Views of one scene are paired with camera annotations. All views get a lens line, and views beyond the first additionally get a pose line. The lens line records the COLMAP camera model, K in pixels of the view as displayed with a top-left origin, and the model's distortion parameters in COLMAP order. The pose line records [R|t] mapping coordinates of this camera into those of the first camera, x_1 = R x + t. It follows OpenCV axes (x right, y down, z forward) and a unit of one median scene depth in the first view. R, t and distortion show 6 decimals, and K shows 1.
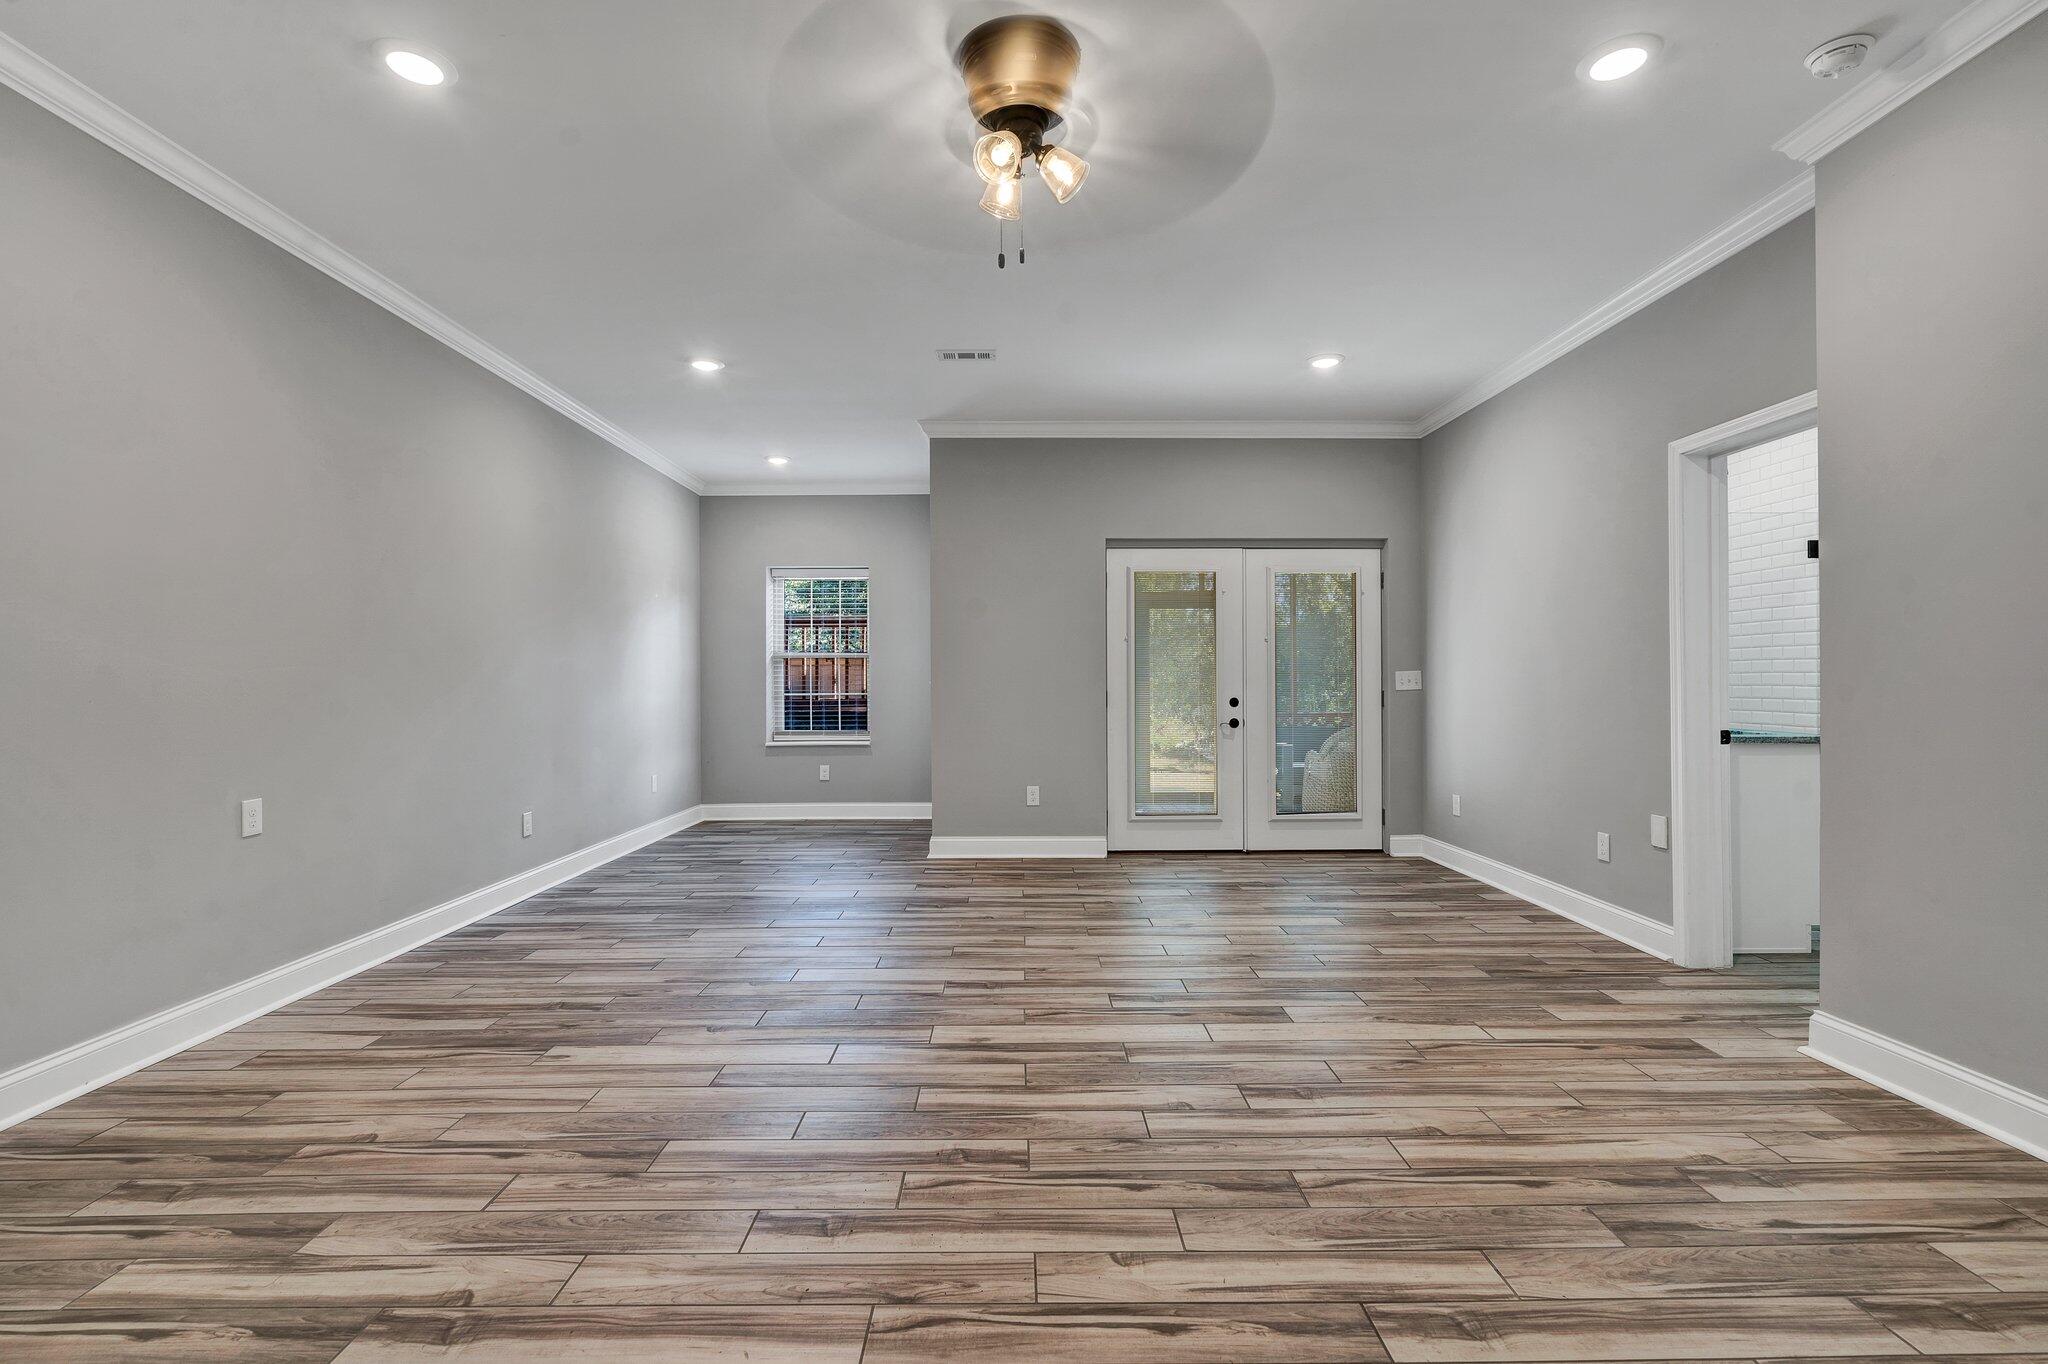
lens RADIAL K [[927.4, 0, 1023.1], [0, 927.4, 685.7], [0, 0, 1]] dist [-0.005058, 0.001683]
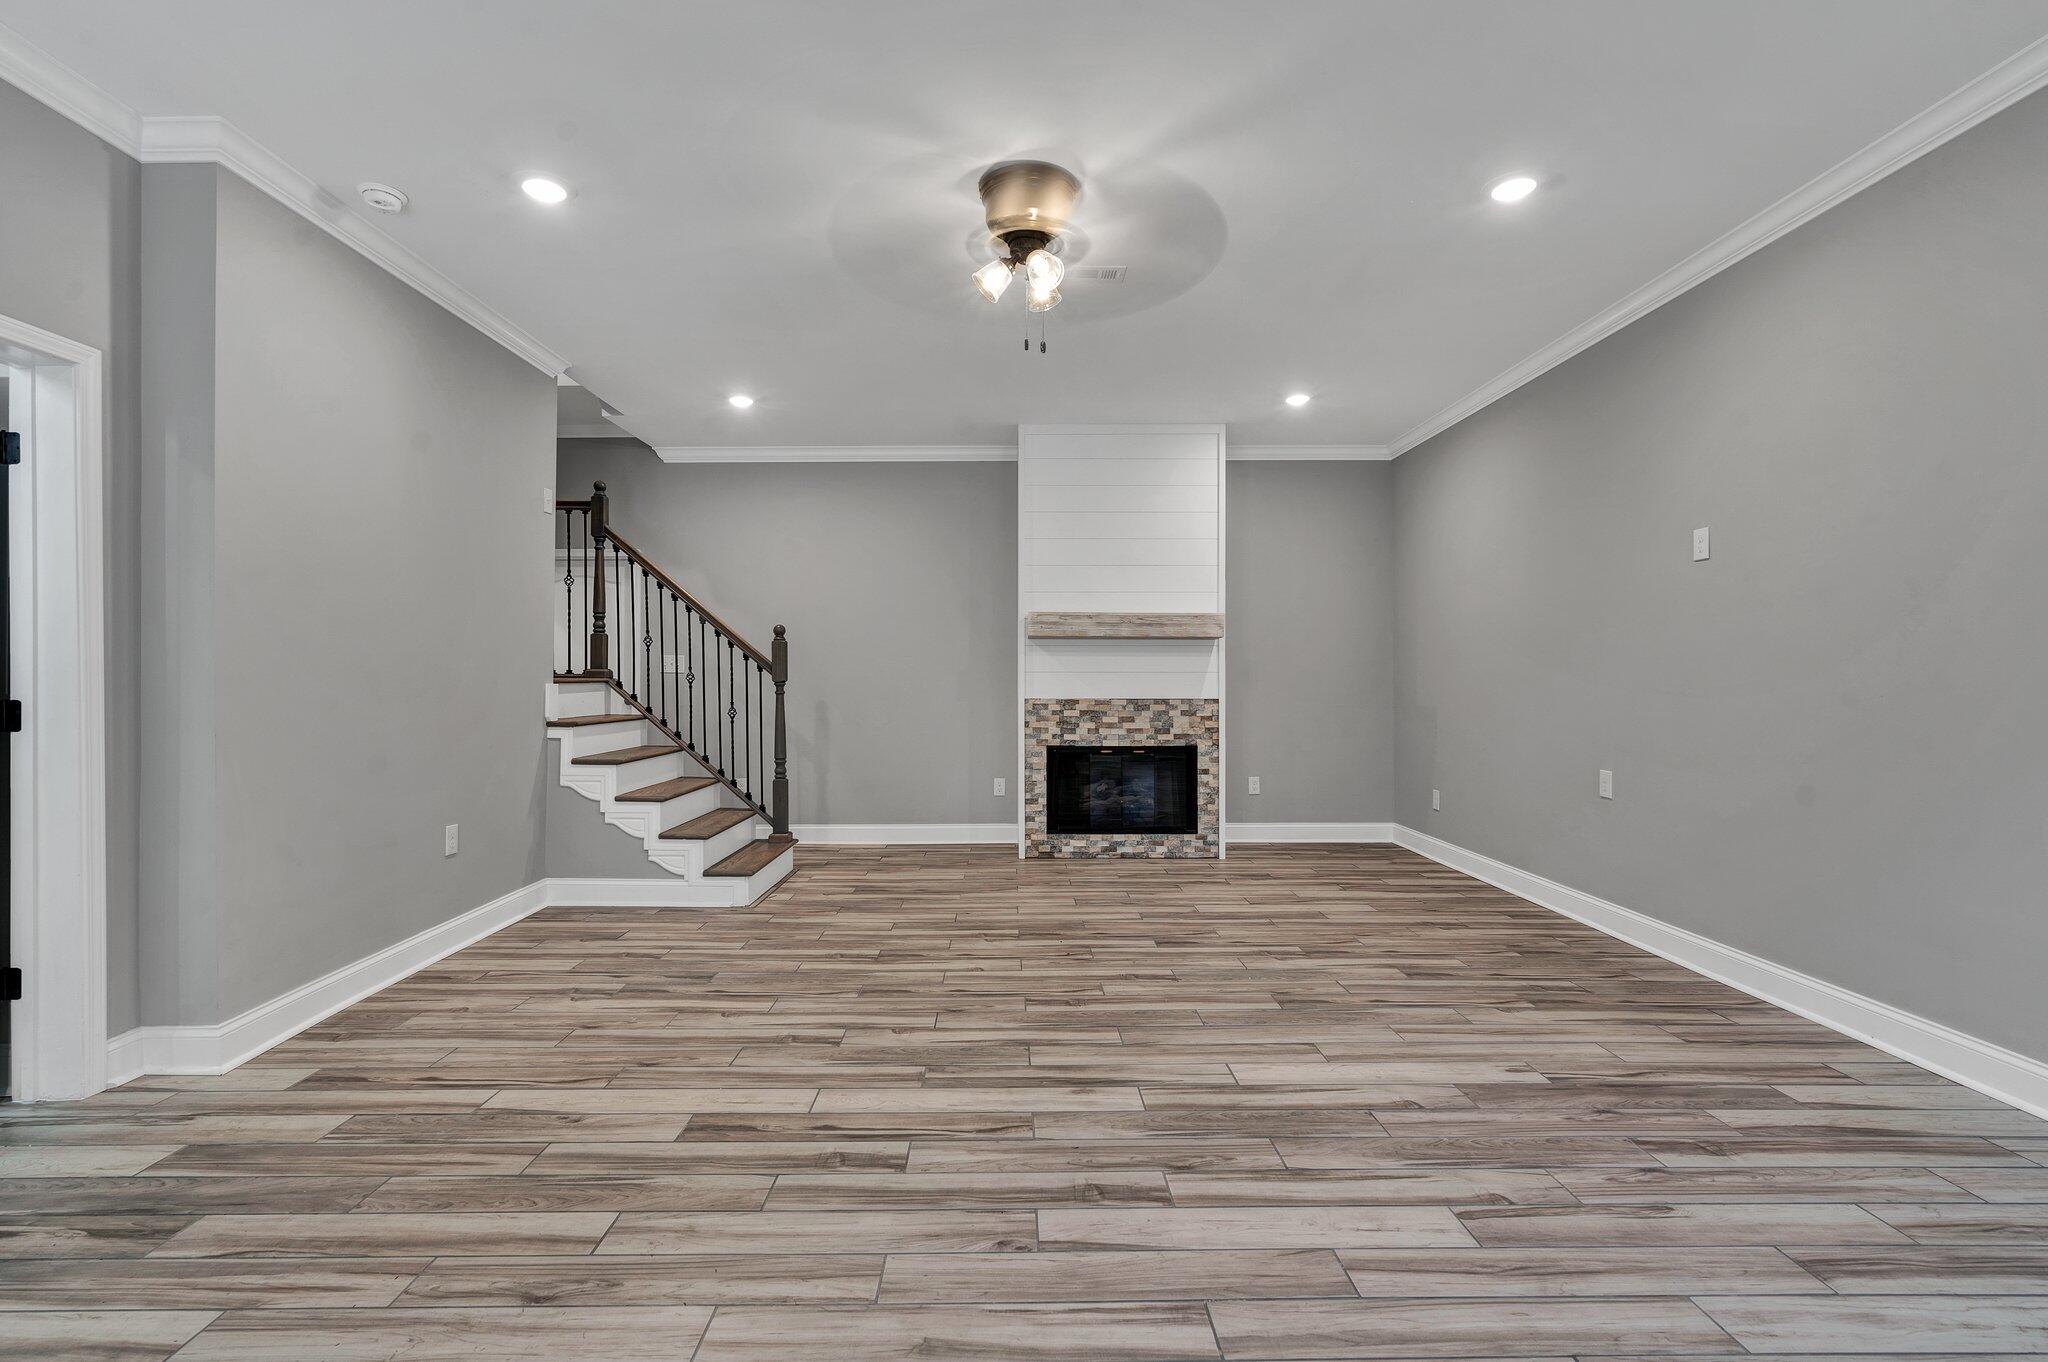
lens RADIAL K [[927.4, 0, 1021.8], [0, 927.4, 677.6], [0, 0, 1]] dist [-0.005058, 0.001683]
pose [[-0.999946, 0.007130, -0.007619, 0.016735], [0.007107, 0.999970, 0.003081, -0.014255], [0.007640, 0.003027, -0.999966, 2.126693]]
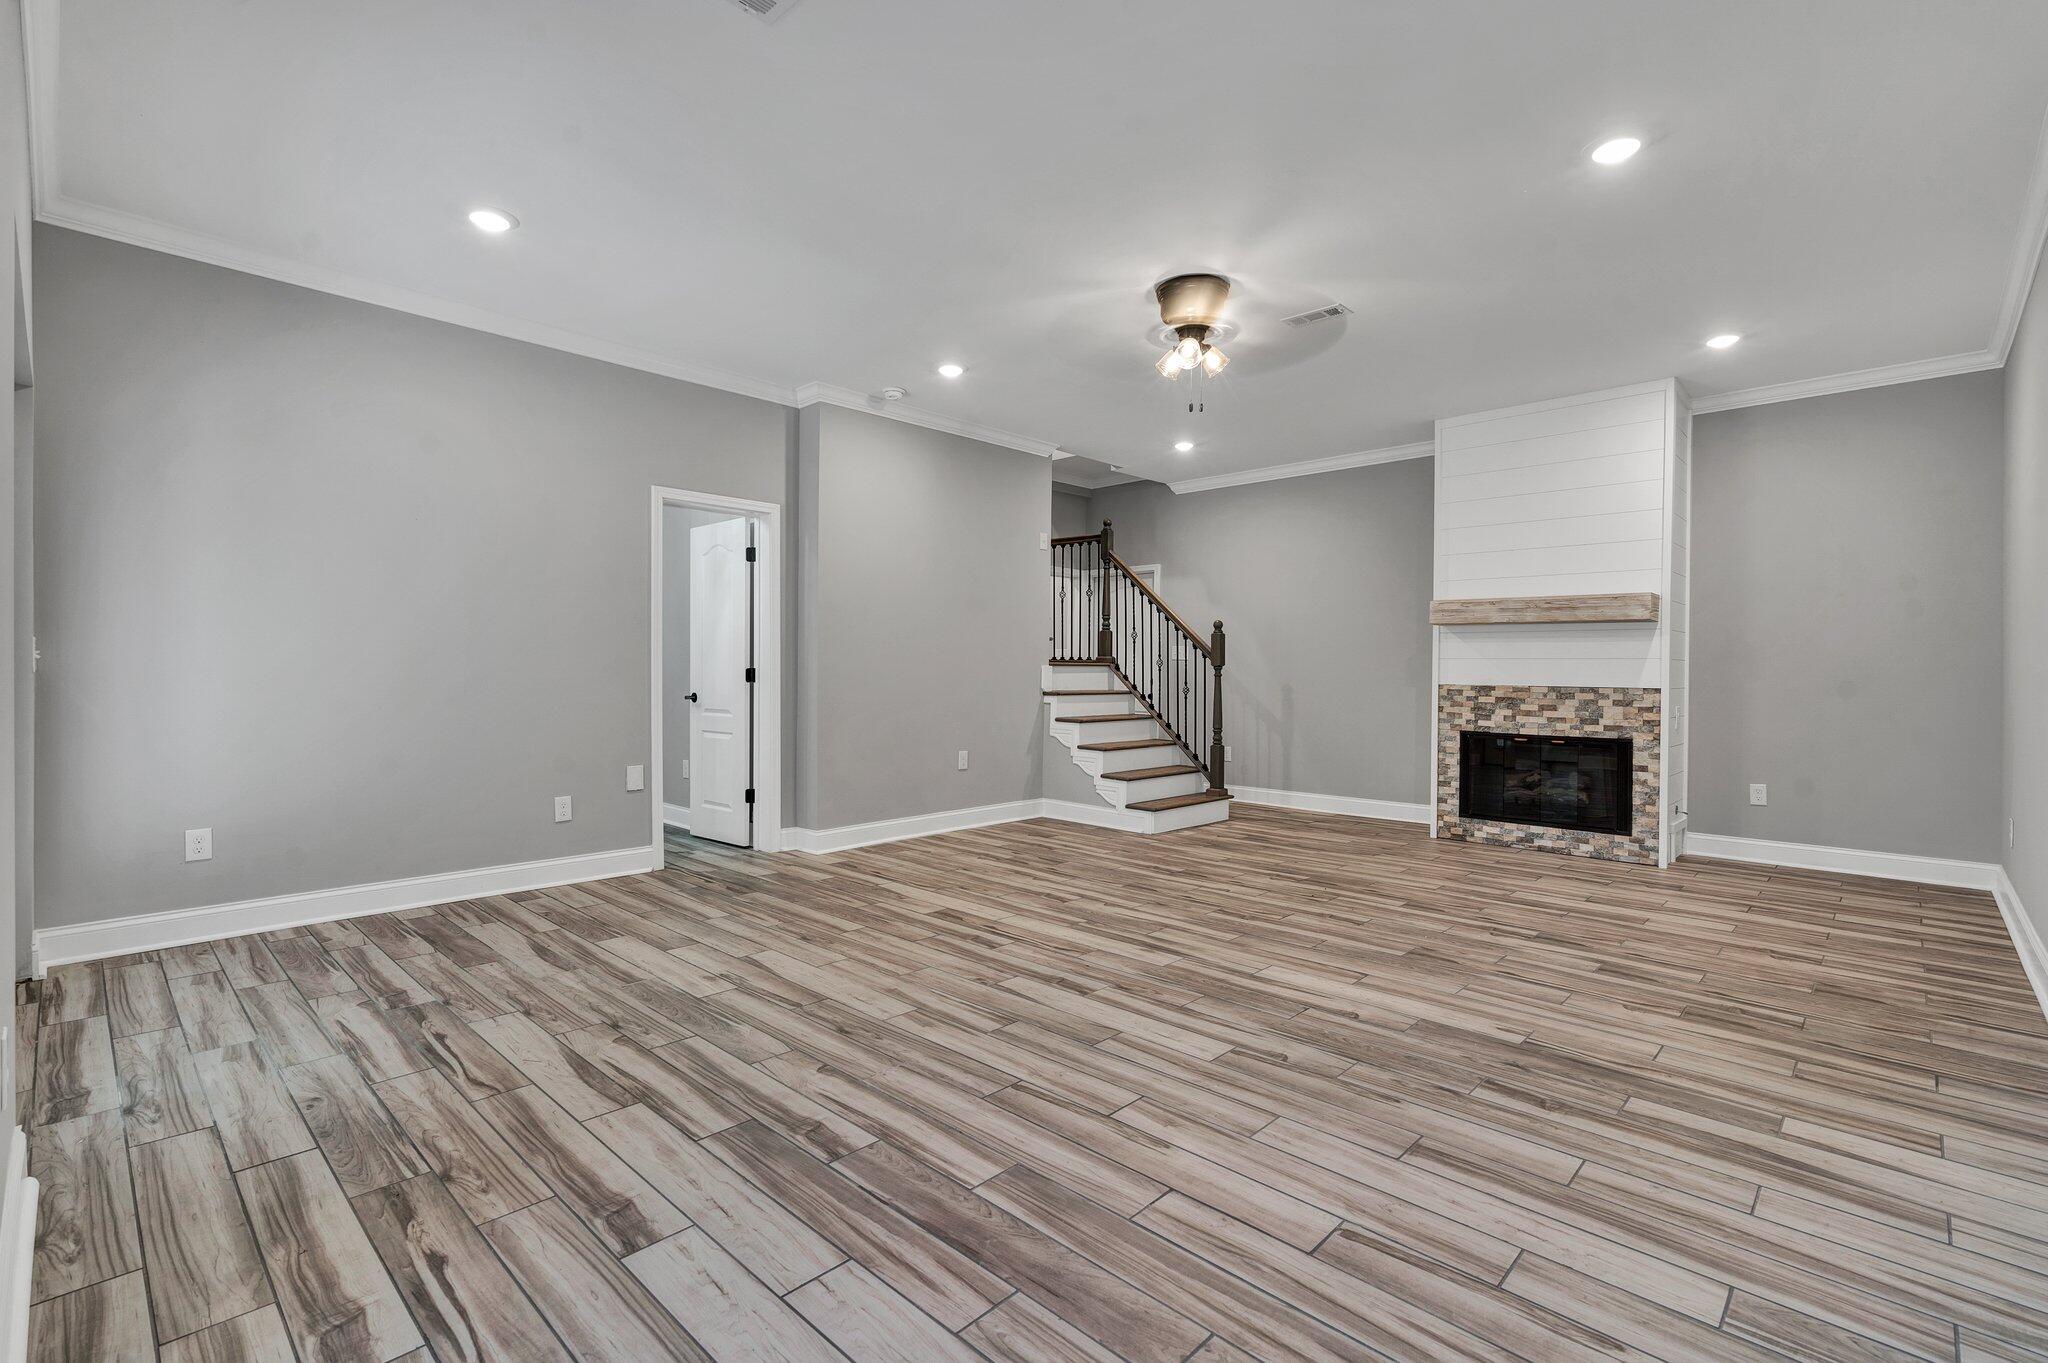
lens RADIAL K [[927.4, 0, 1033.1], [0, 927.4, 675.3], [0, 0, 1]] dist [-0.005058, 0.001683]
pose [[-0.725694, -0.003652, 0.688008, -0.890493], [0.000074, 0.999985, 0.005387, 0.009481], [-0.688018, 0.003960, -0.725683, 2.269214]]
